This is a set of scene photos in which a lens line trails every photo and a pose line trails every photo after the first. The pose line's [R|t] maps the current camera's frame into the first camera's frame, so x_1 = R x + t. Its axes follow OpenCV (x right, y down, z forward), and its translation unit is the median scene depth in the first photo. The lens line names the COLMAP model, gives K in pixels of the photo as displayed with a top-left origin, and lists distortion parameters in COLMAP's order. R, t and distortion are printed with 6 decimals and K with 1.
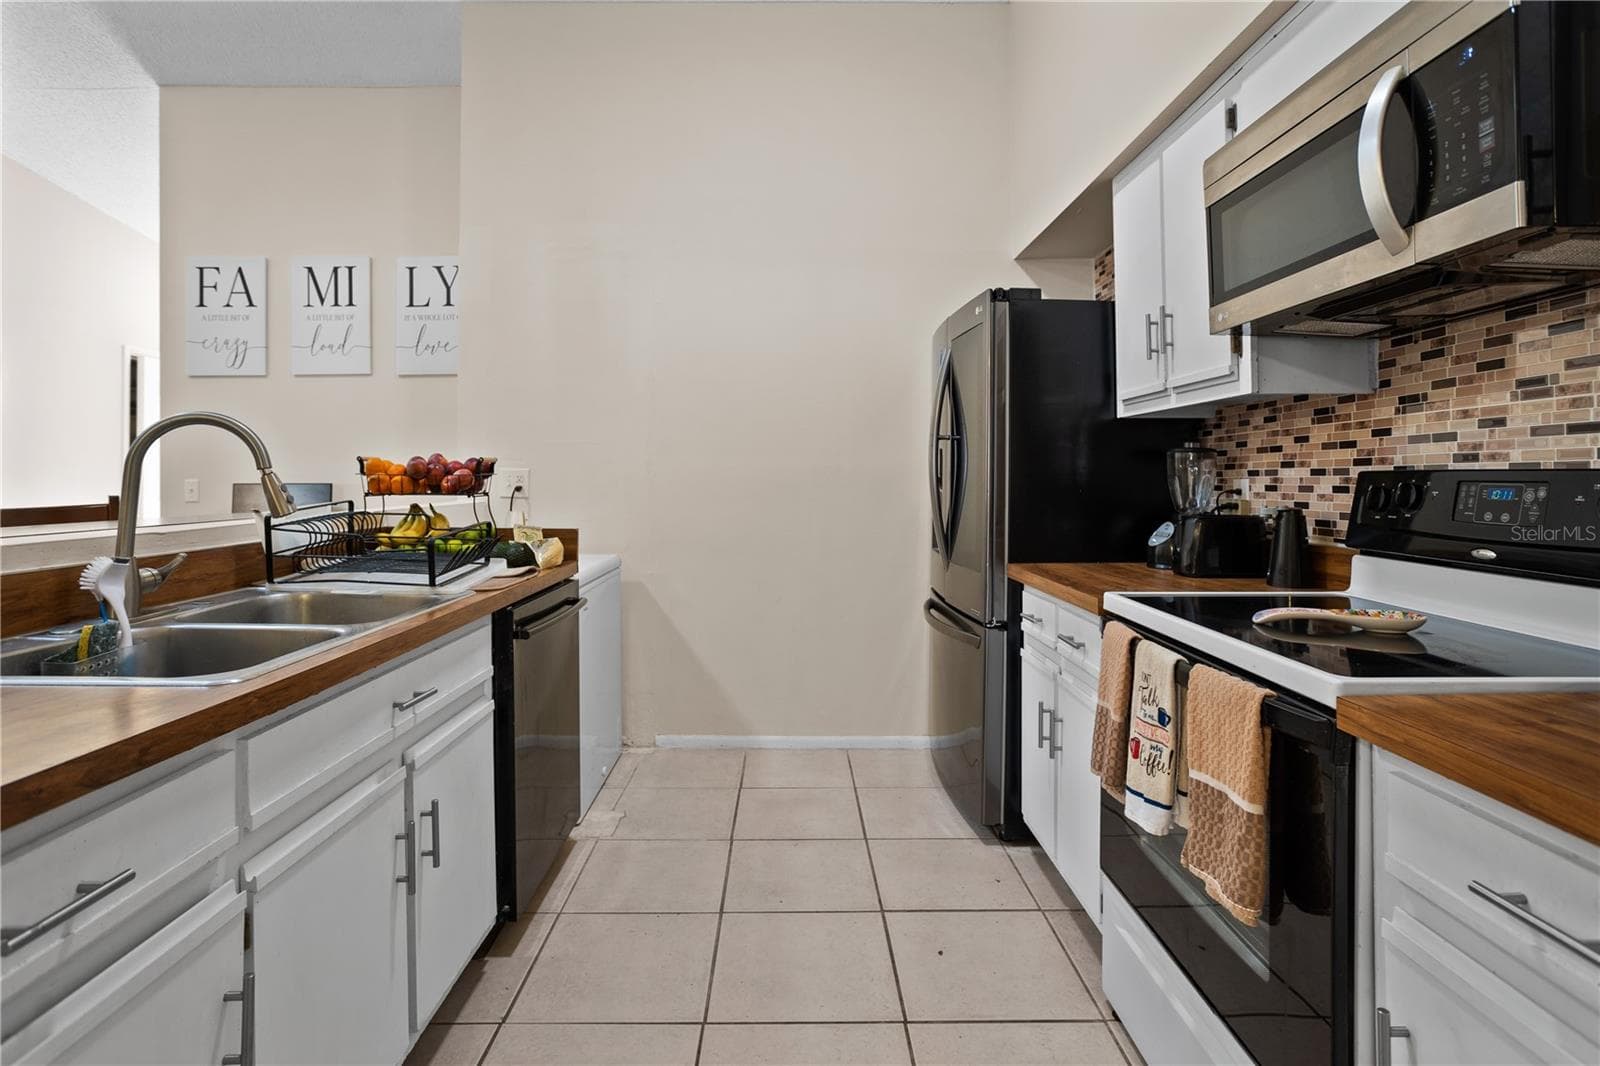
lens RADIAL K [[787.8, 0, 801.9], [0, 787.8, 473.6], [0, 0, 1]] dist [-0.053999, 0.012915]
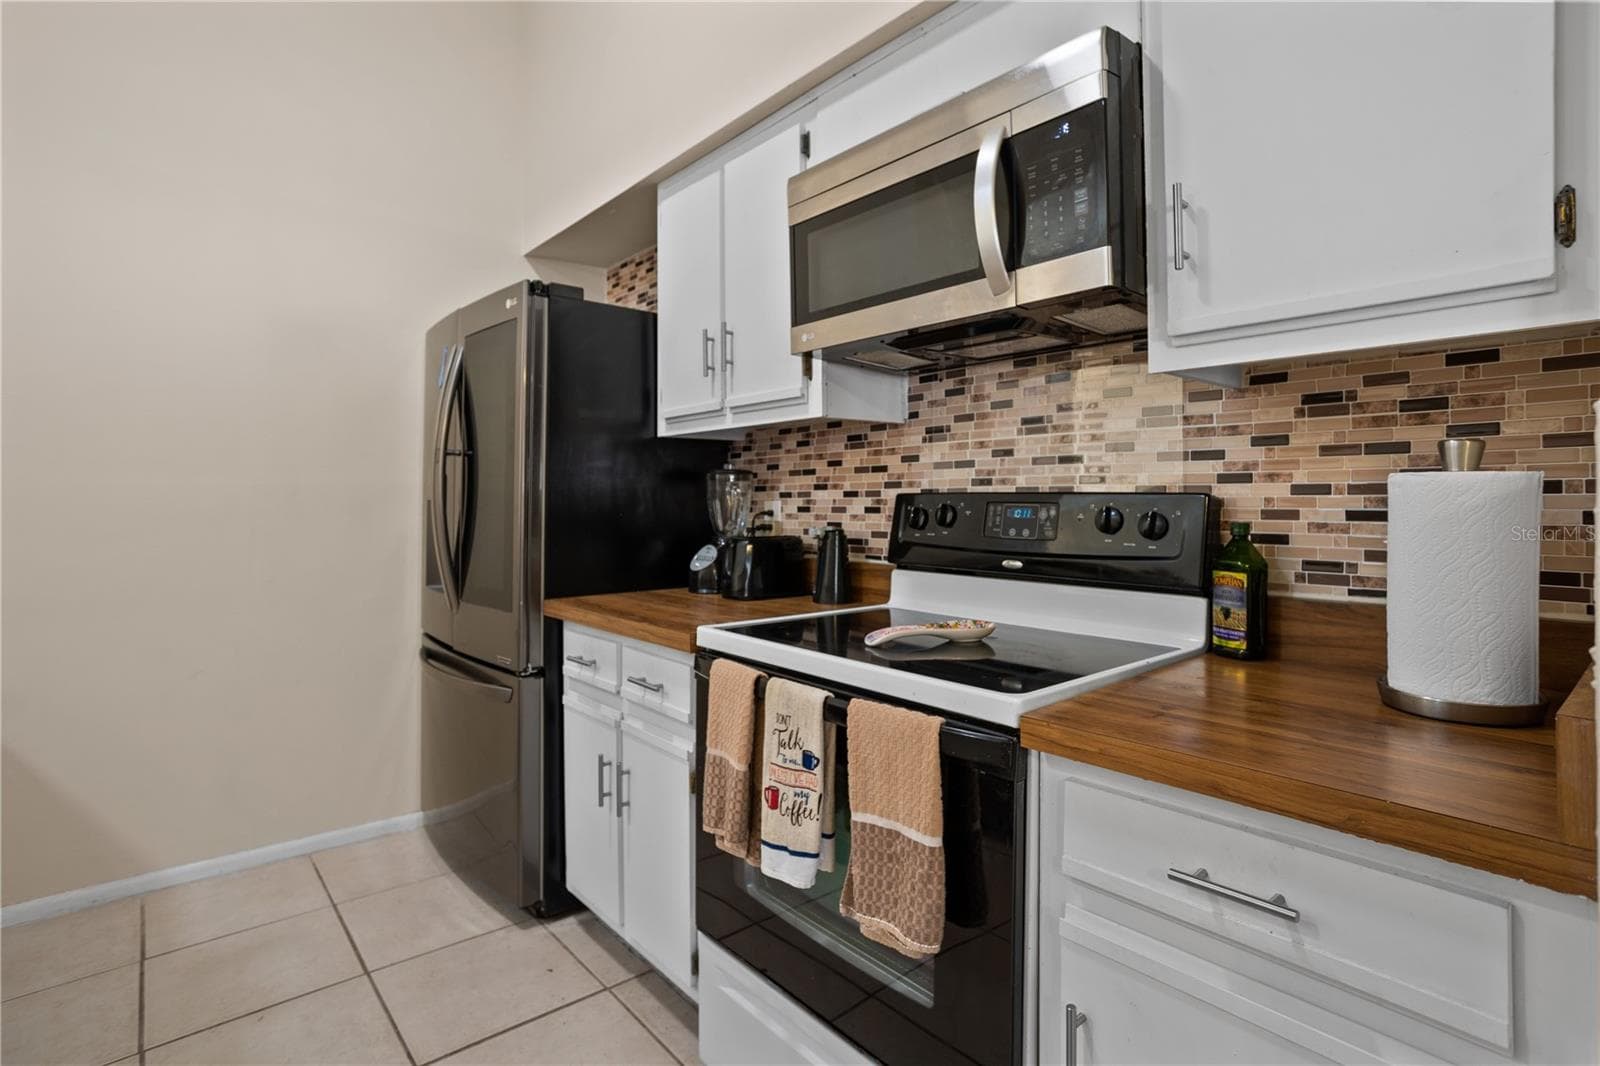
lens RADIAL K [[787.8, 0, 794.0], [0, 787.8, 493.2], [0, 0, 1]] dist [-0.053999, 0.012915]
pose [[0.767912, 0.000056, 0.640556, -0.123106], [0.000896, 0.999999, -0.001161, -0.002473], [-0.640555, 0.001465, 0.767911, 0.246138]]
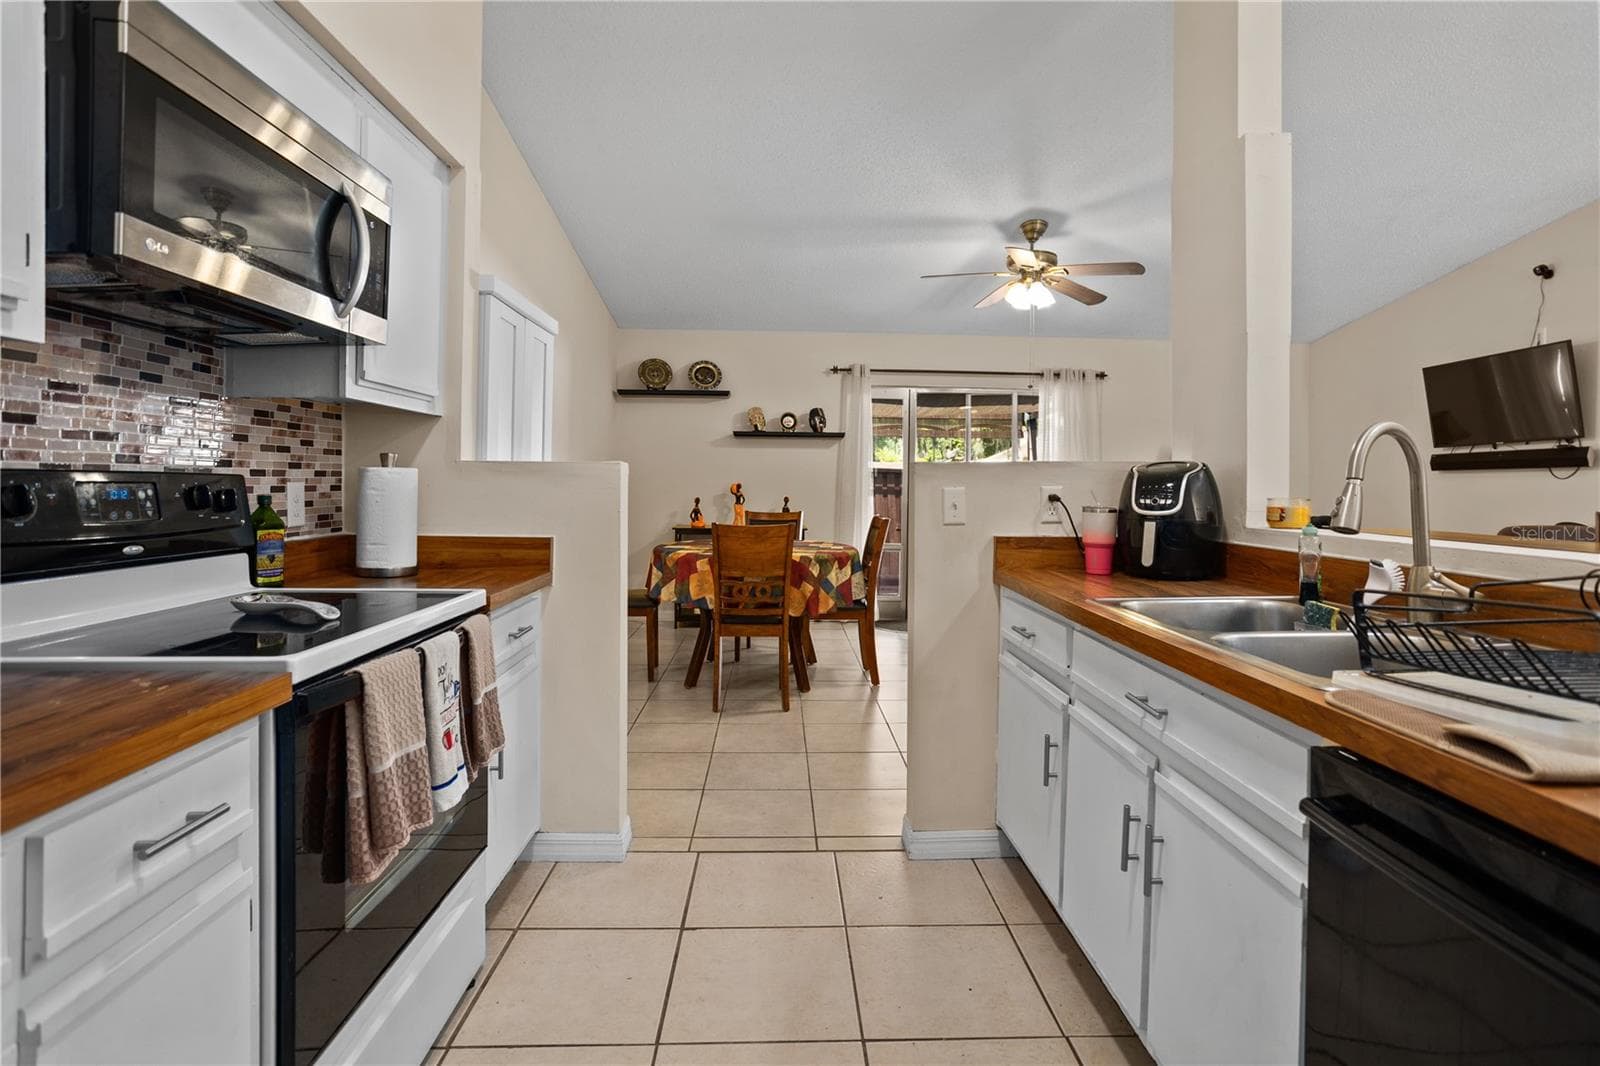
lens RADIAL K [[787.8, 0, 804.7], [0, 787.8, 489.0], [0, 0, 1]] dist [-0.053999, 0.012915]
pose [[-0.999513, -0.002199, -0.031120, -0.016457], [-0.002355, 0.999985, 0.004967, 0.011386], [0.031109, 0.005038, -0.999503, 1.842570]]
